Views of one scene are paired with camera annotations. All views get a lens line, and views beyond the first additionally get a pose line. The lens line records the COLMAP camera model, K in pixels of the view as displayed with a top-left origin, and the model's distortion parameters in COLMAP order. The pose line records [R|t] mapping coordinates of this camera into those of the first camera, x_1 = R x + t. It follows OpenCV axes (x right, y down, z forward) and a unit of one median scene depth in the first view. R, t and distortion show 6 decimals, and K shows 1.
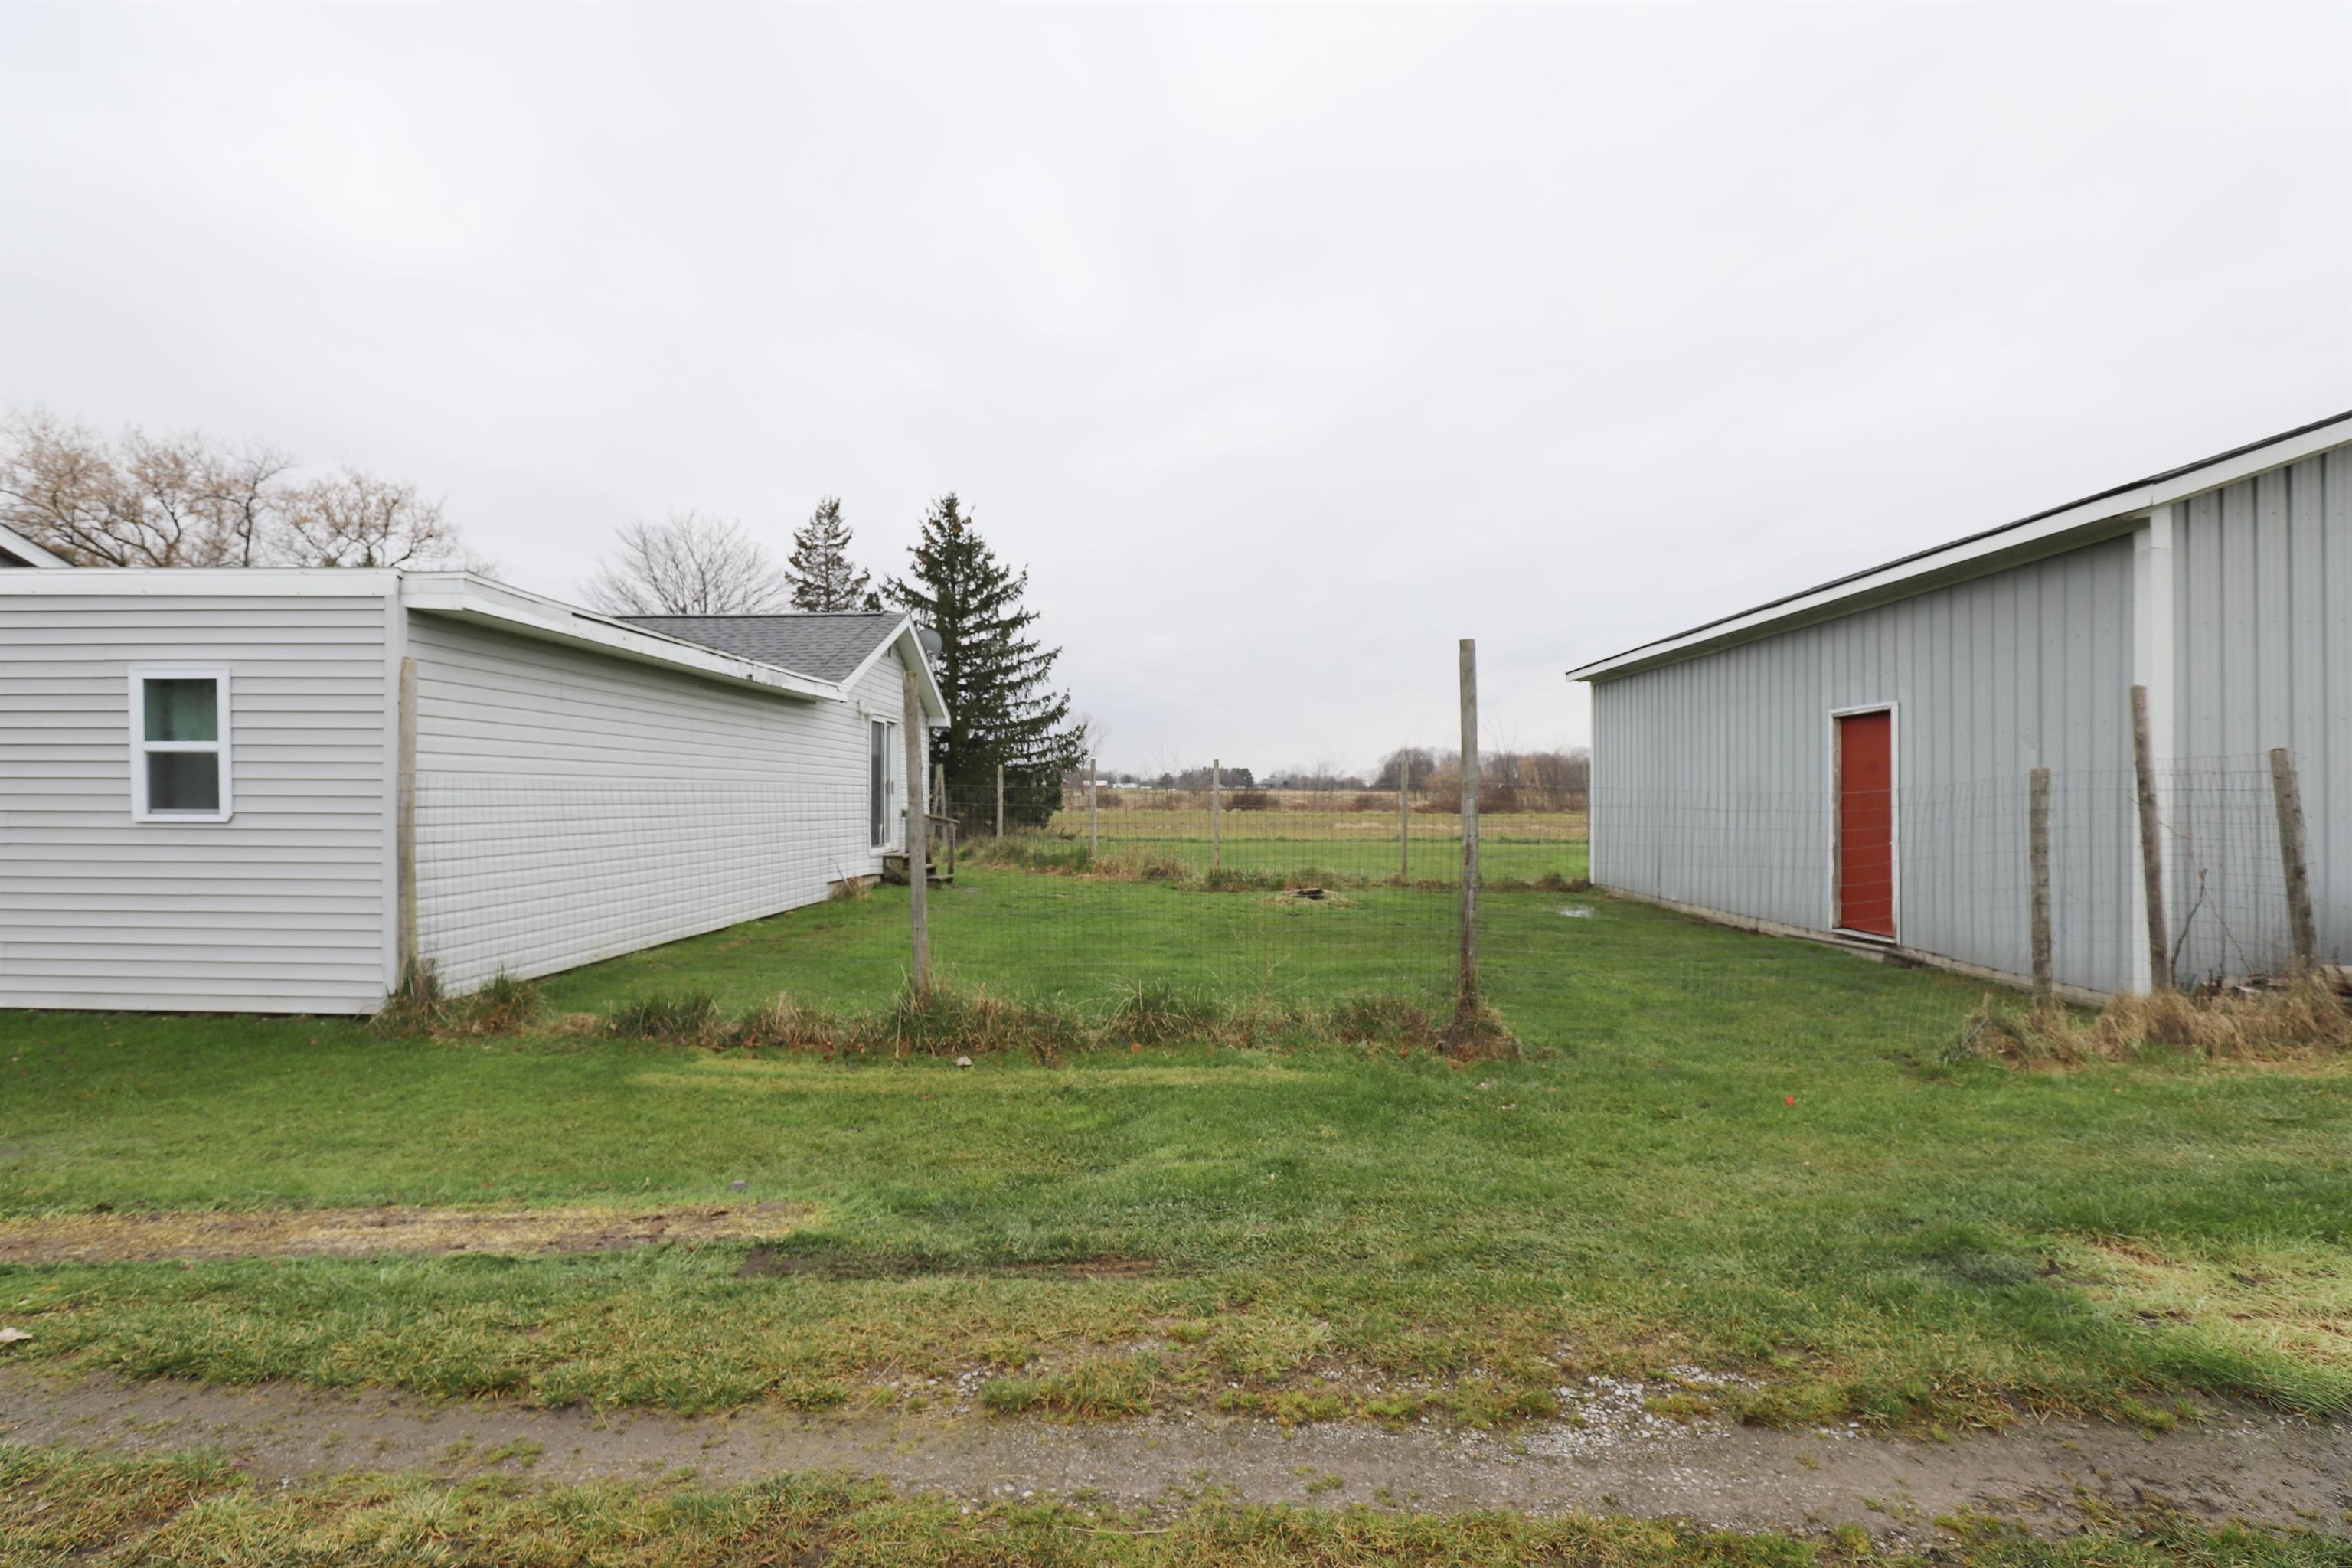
lens RADIAL K [[1080.9, 0, 1171.5], [0, 1080.9, 785.3], [0, 0, 1]] dist [-0.025661, 0.001487]
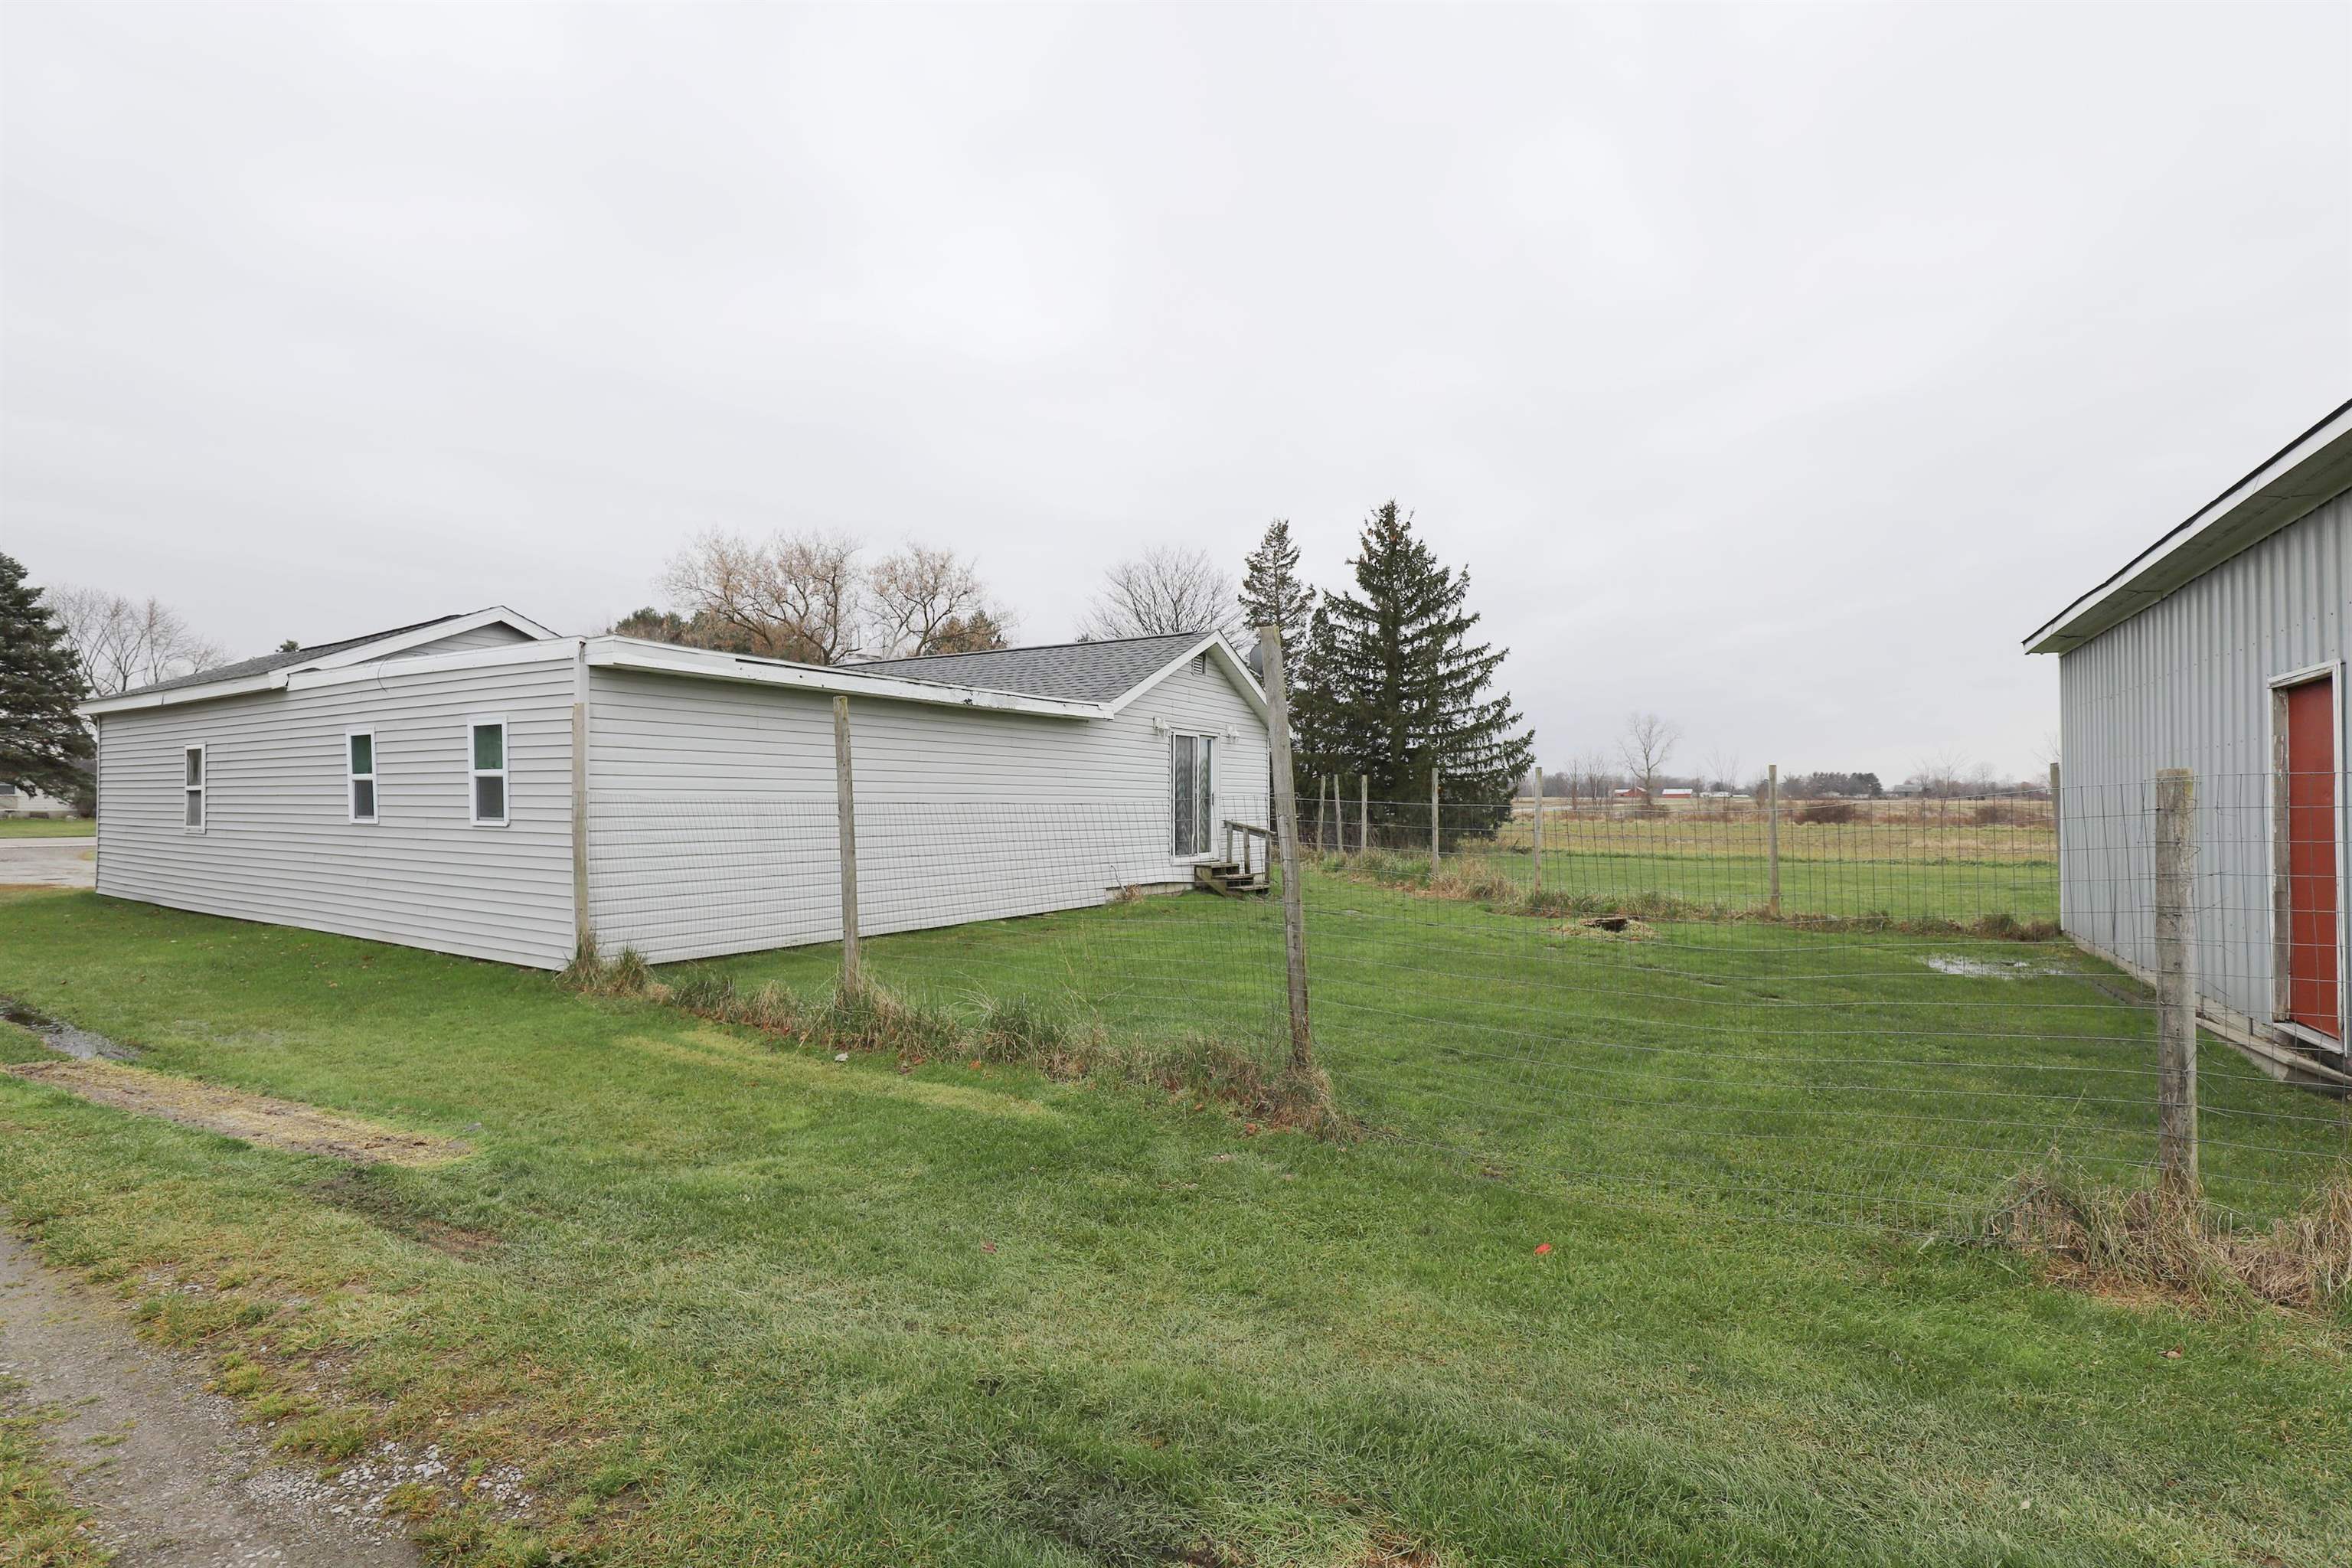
lens RADIAL K [[1080.9, 0, 1170.3], [0, 1080.9, 790.2], [0, 0, 1]] dist [-0.025661, 0.001487]
pose [[0.869004, -0.005067, -0.494779, 0.118605], [0.002972, 0.999983, -0.005021, -0.000716], [0.494796, 0.002893, 0.869004, 0.043586]]
